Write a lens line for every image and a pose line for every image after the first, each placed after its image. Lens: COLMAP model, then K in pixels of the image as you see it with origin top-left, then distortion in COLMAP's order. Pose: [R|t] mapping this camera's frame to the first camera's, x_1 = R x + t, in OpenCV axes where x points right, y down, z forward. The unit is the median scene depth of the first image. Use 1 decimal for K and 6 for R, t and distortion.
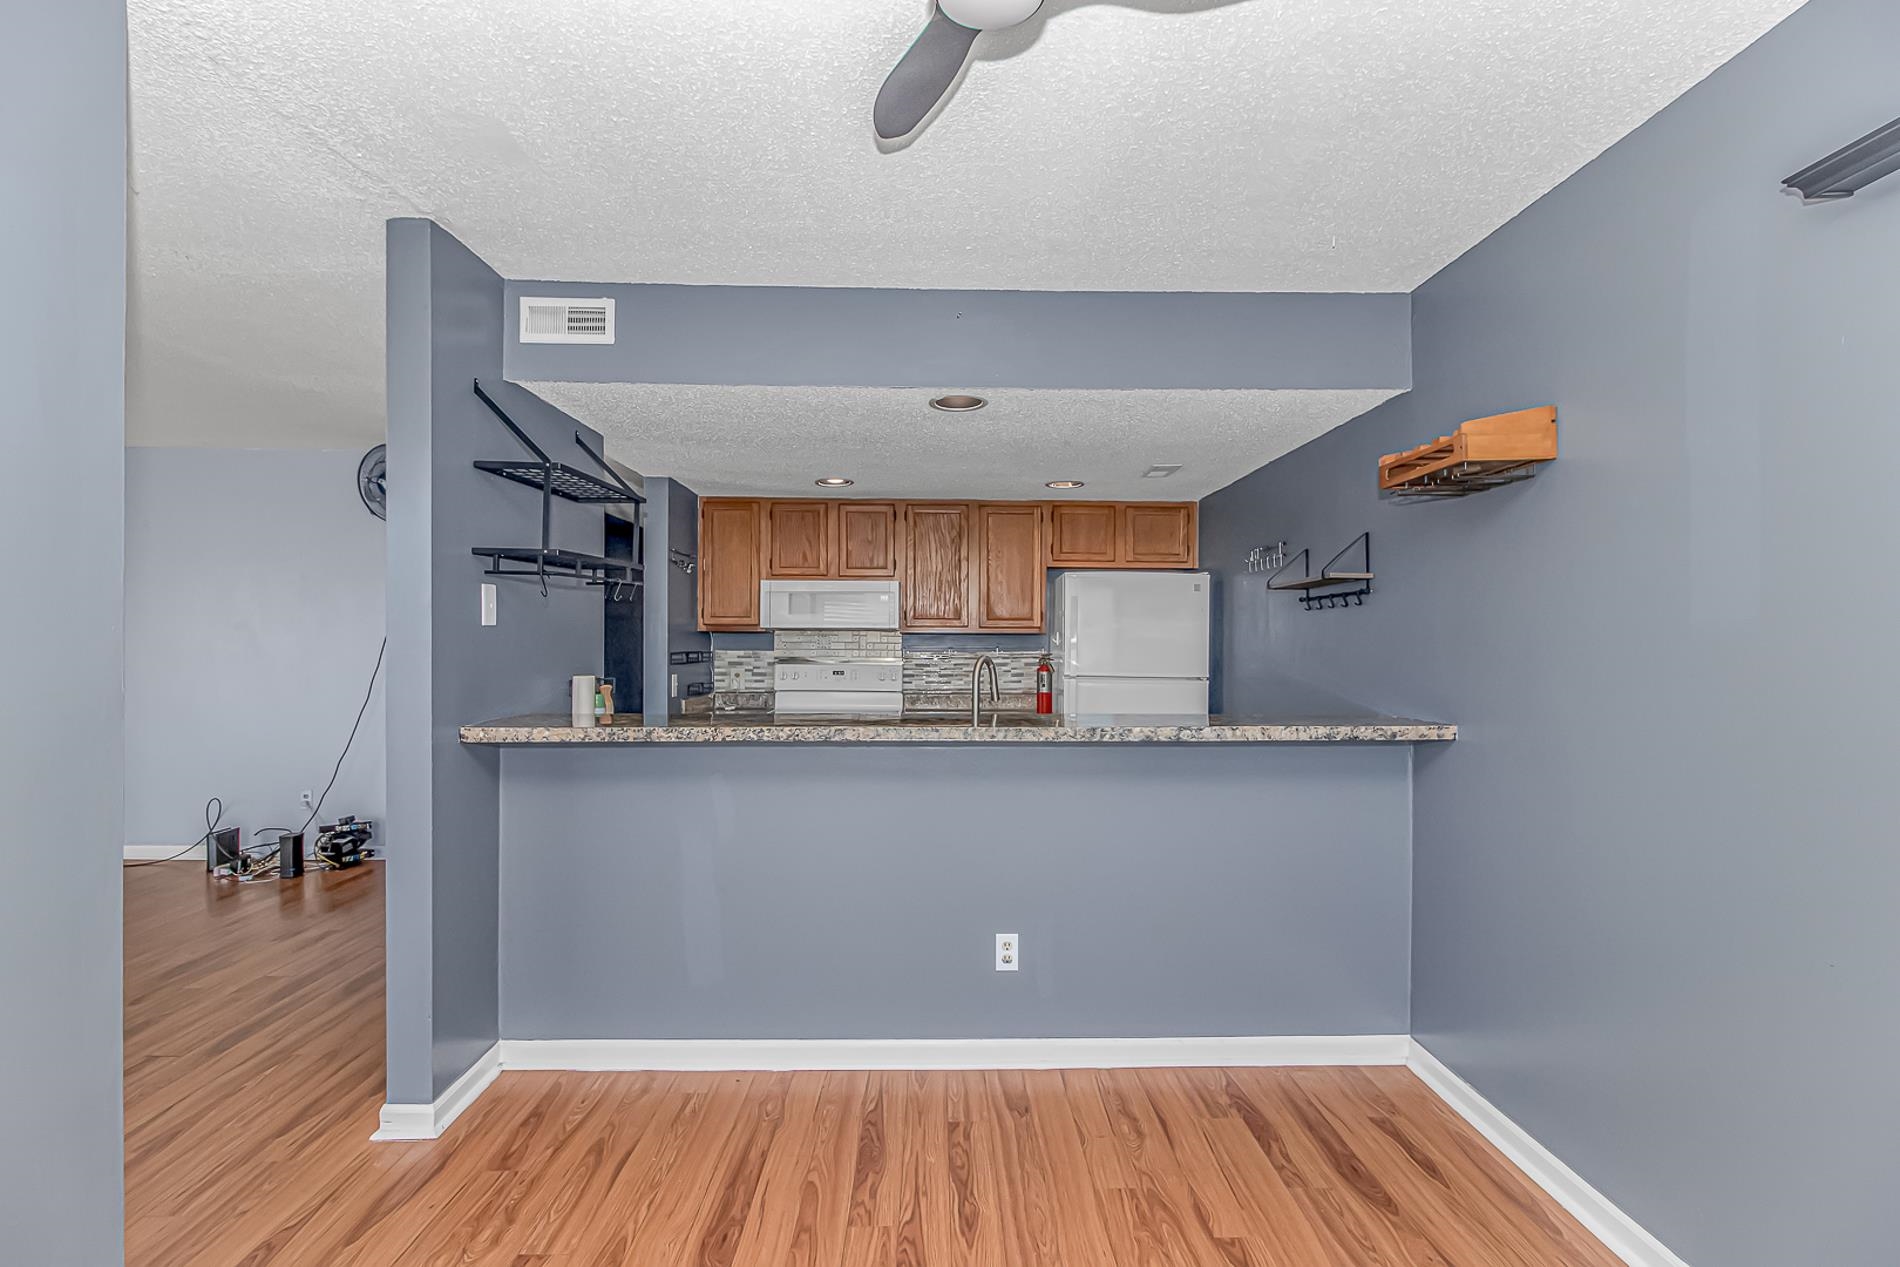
lens RADIAL K [[893.4, 0, 953.4], [0, 893.4, 639.7], [0, 0, 1]] dist [0.003027, -0.000074]
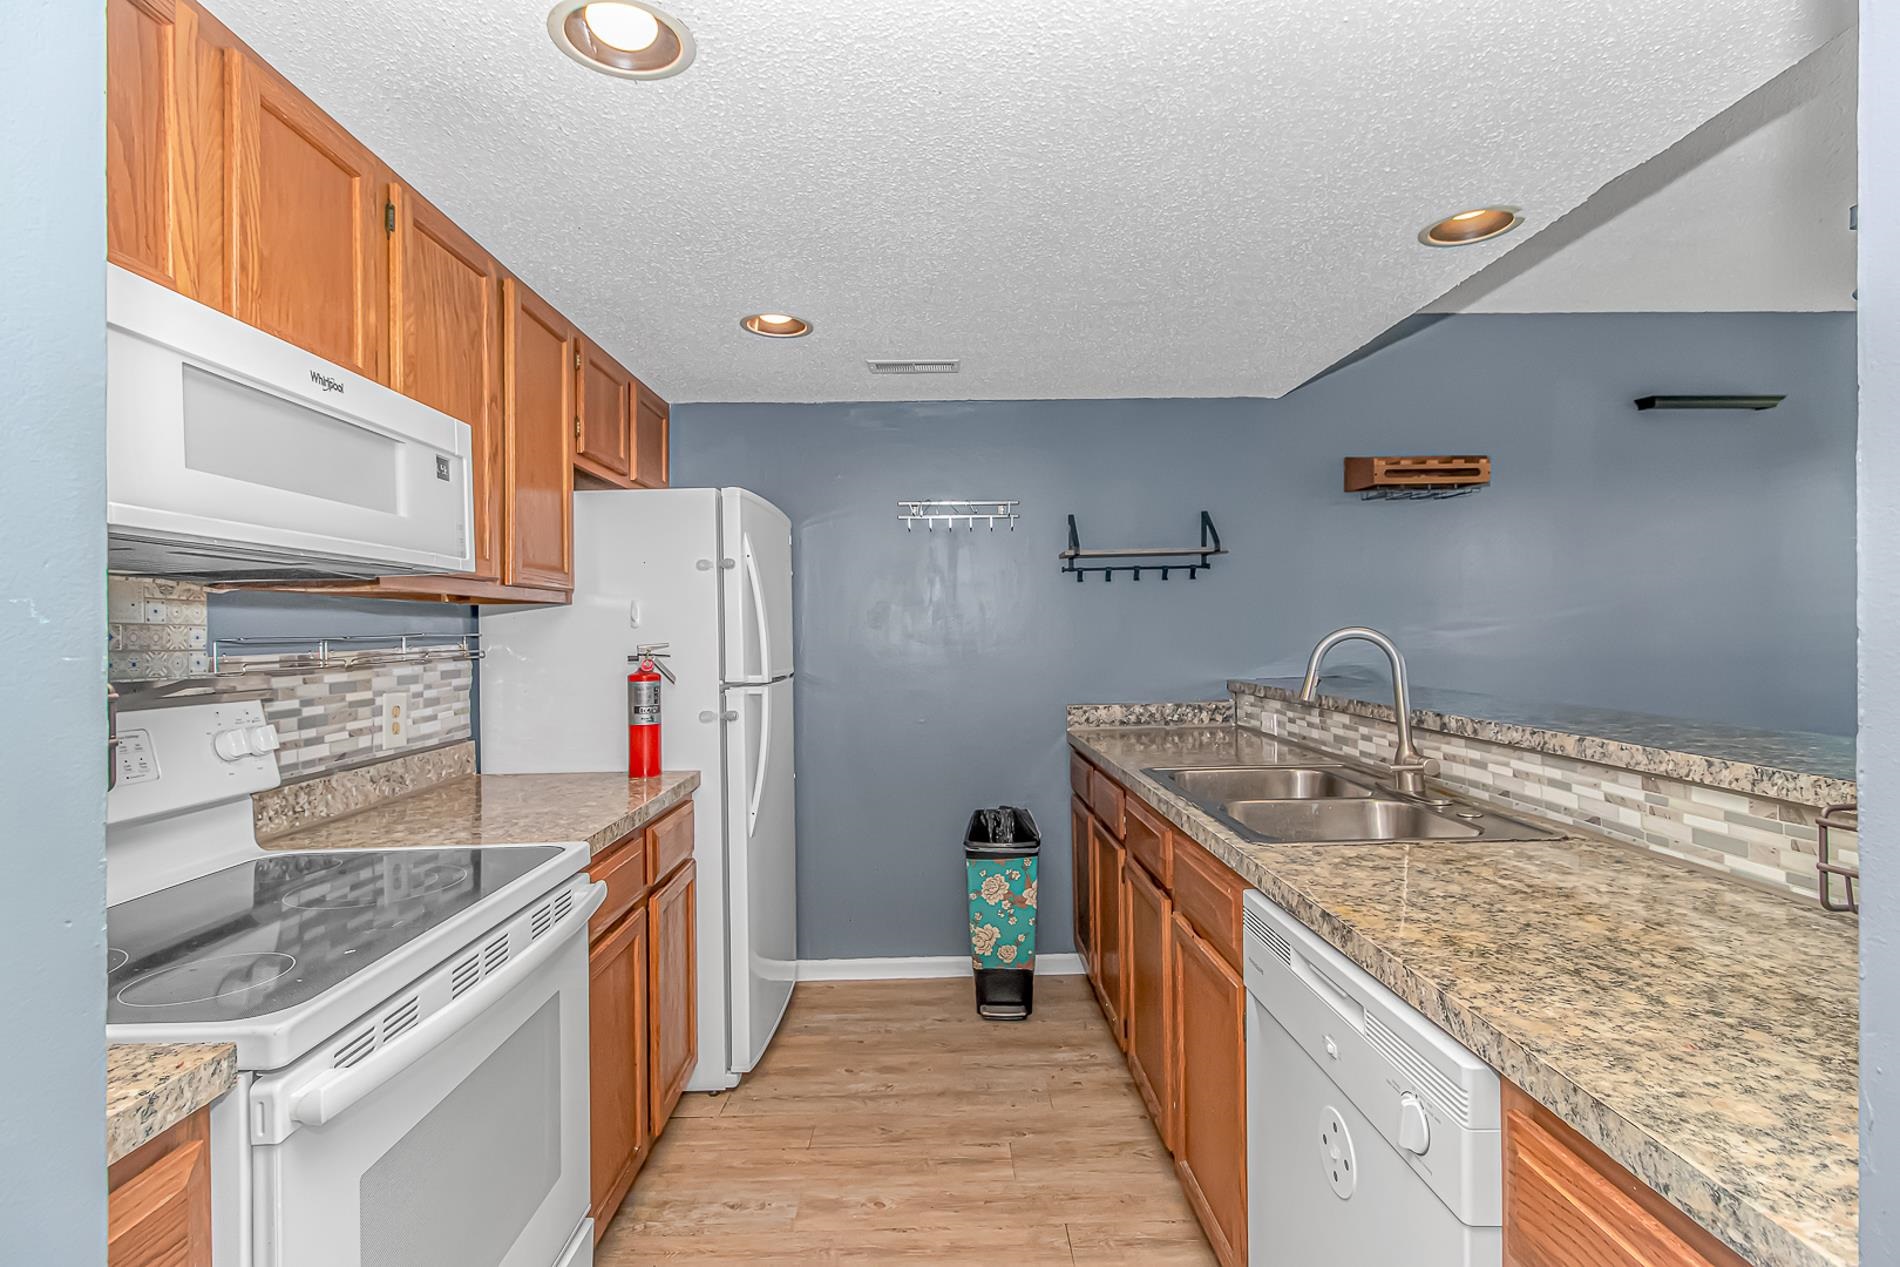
lens RADIAL K [[893.4, 0, 953.4], [0, 893.4, 639.7], [0, 0, 1]] dist [0.003027, -0.000074]
pose [[0.010901, -0.014343, 0.999838, -0.379738], [0.013406, 0.999809, 0.014196, 0.008457], [-0.999851, 0.013249, 0.011091, 0.829897]]
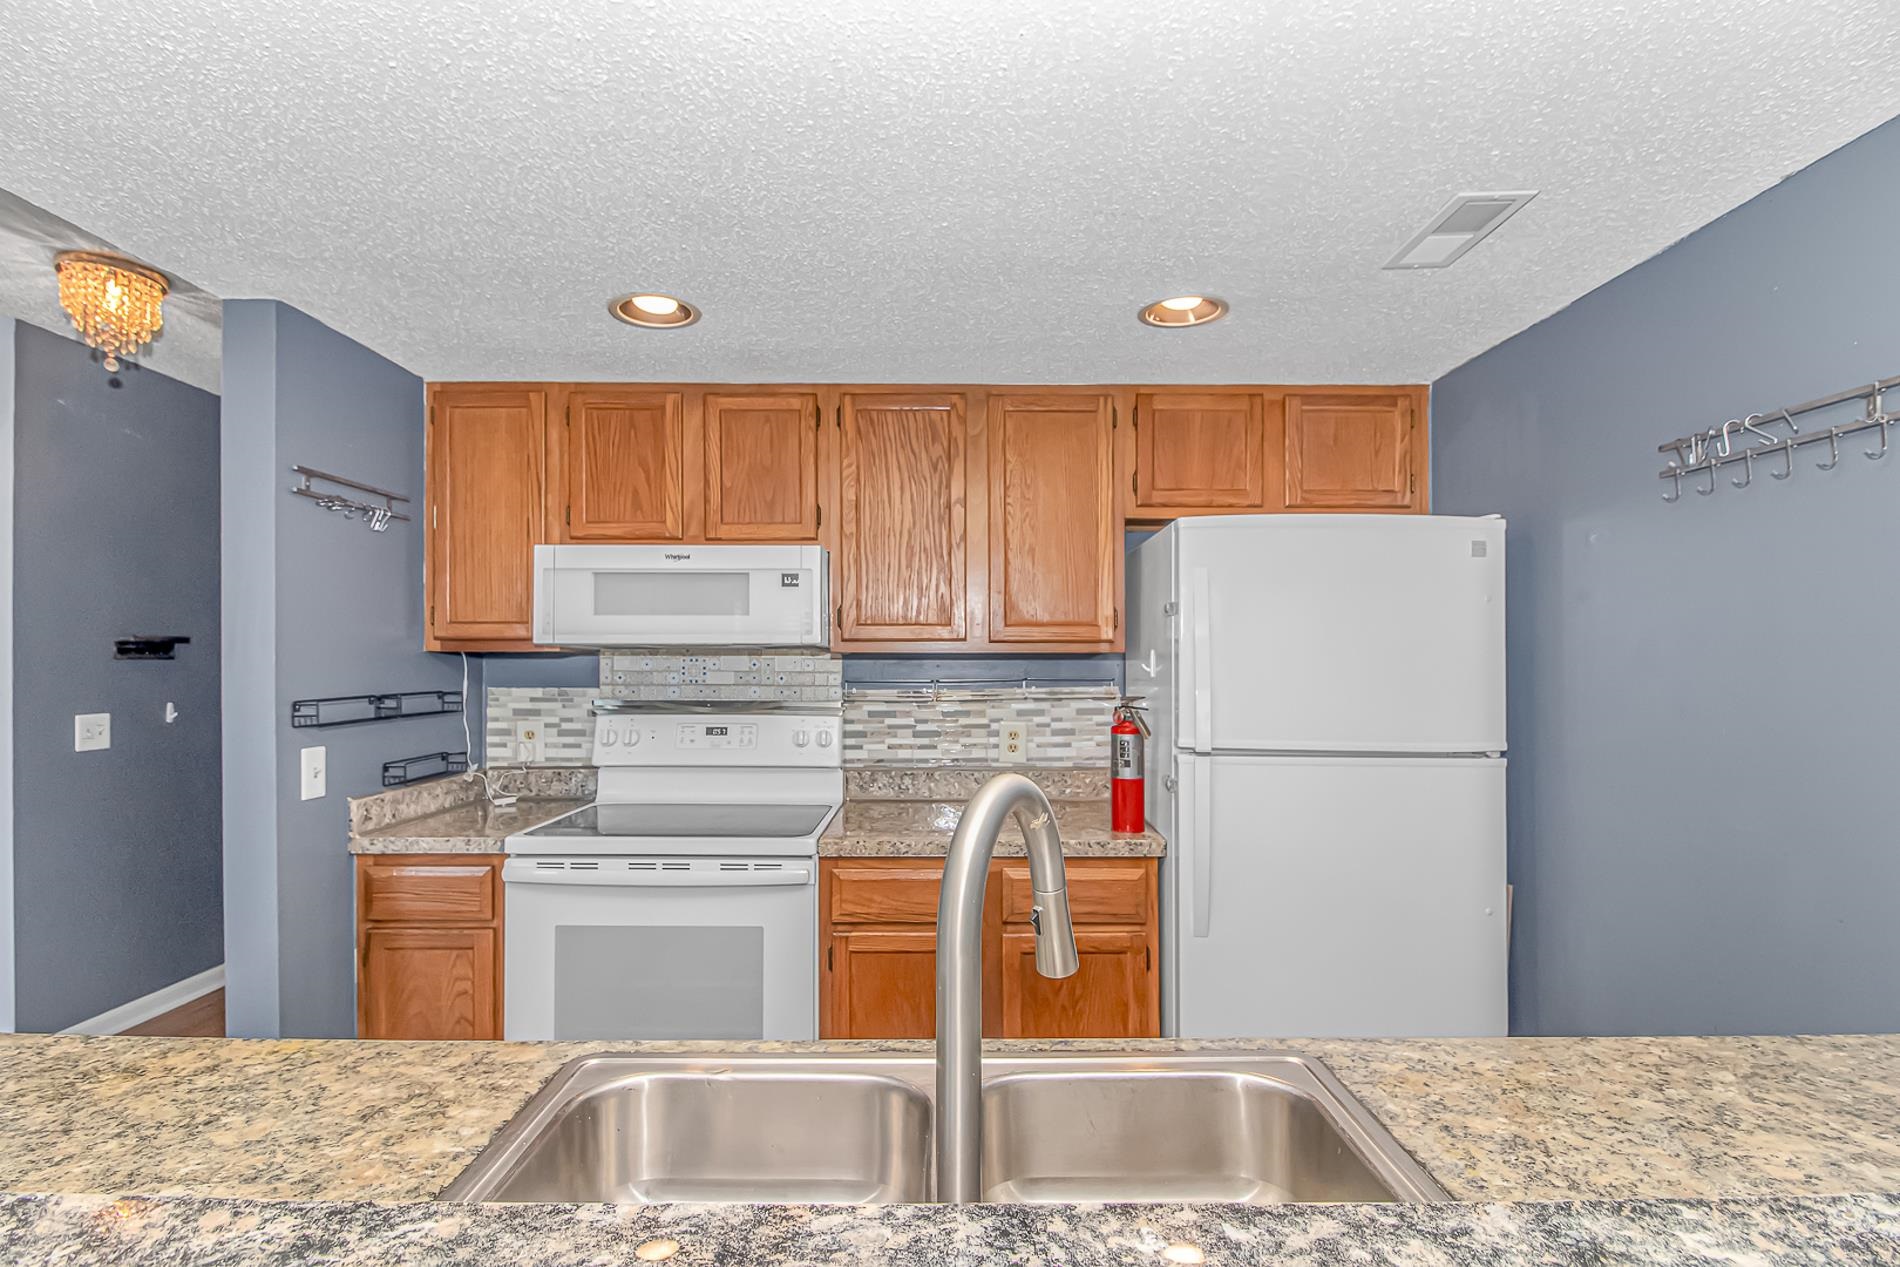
lens RADIAL K [[884.6, 0, 948.5], [0, 884.6, 657.5], [0, 0, 1]] dist [-0.030288, -0.000354]
pose [[0.999689, -0.004313, -0.024545, 0.019376], [0.004355, 0.999989, 0.001653, -0.006061], [0.024537, -0.001759, 0.999697, 0.530550]]
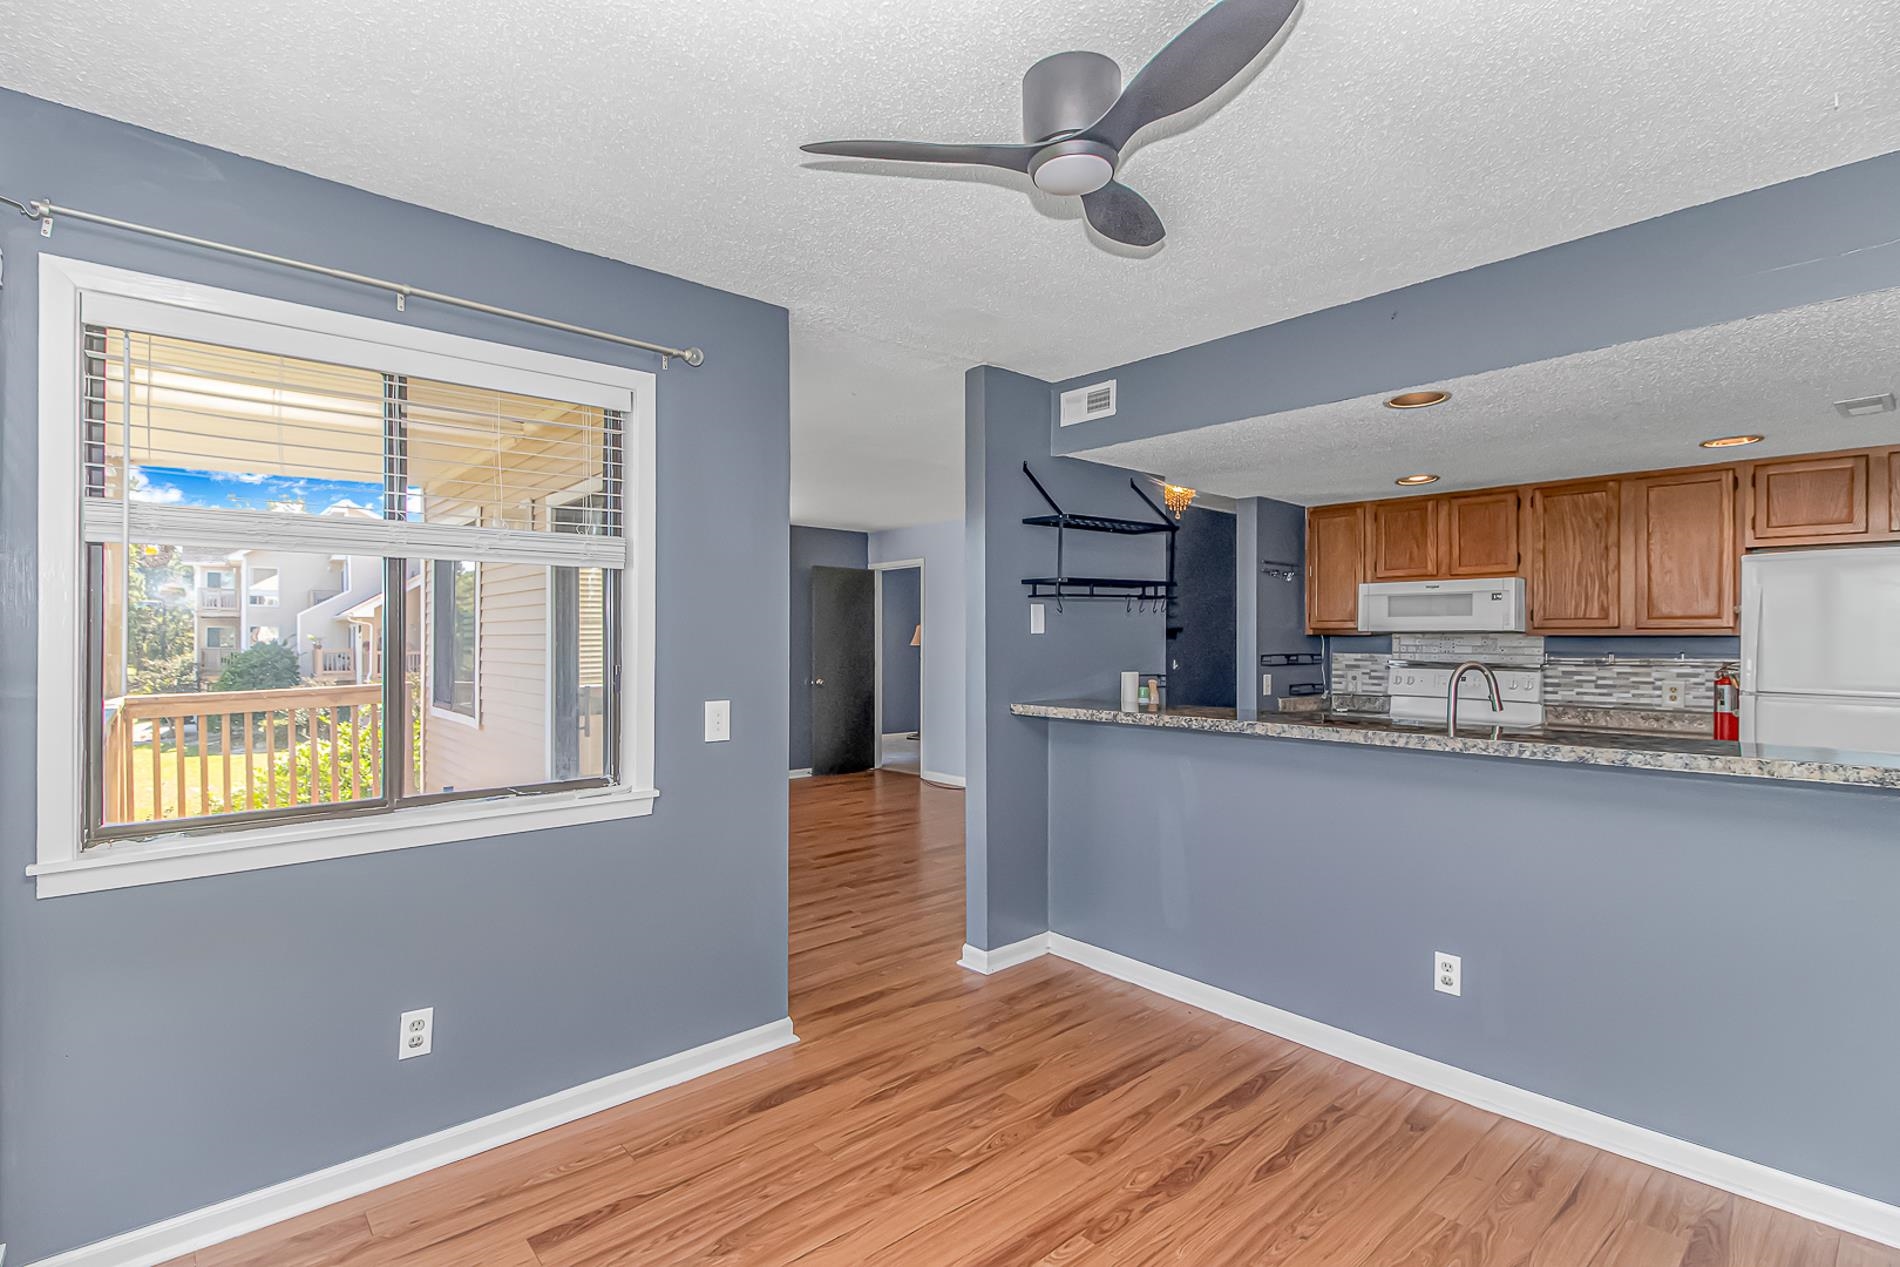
lens RADIAL K [[901.9, 0, 949.7], [0, 901.9, 642.3], [0, 0, 1]] dist [0.000827, -0.000460]
pose [[0.645874, 0.001075, -0.763443, 0.264531], [-0.000450, 0.999999, 0.001027, -0.001762], [0.763444, -0.000320, 0.645874, -0.013355]]
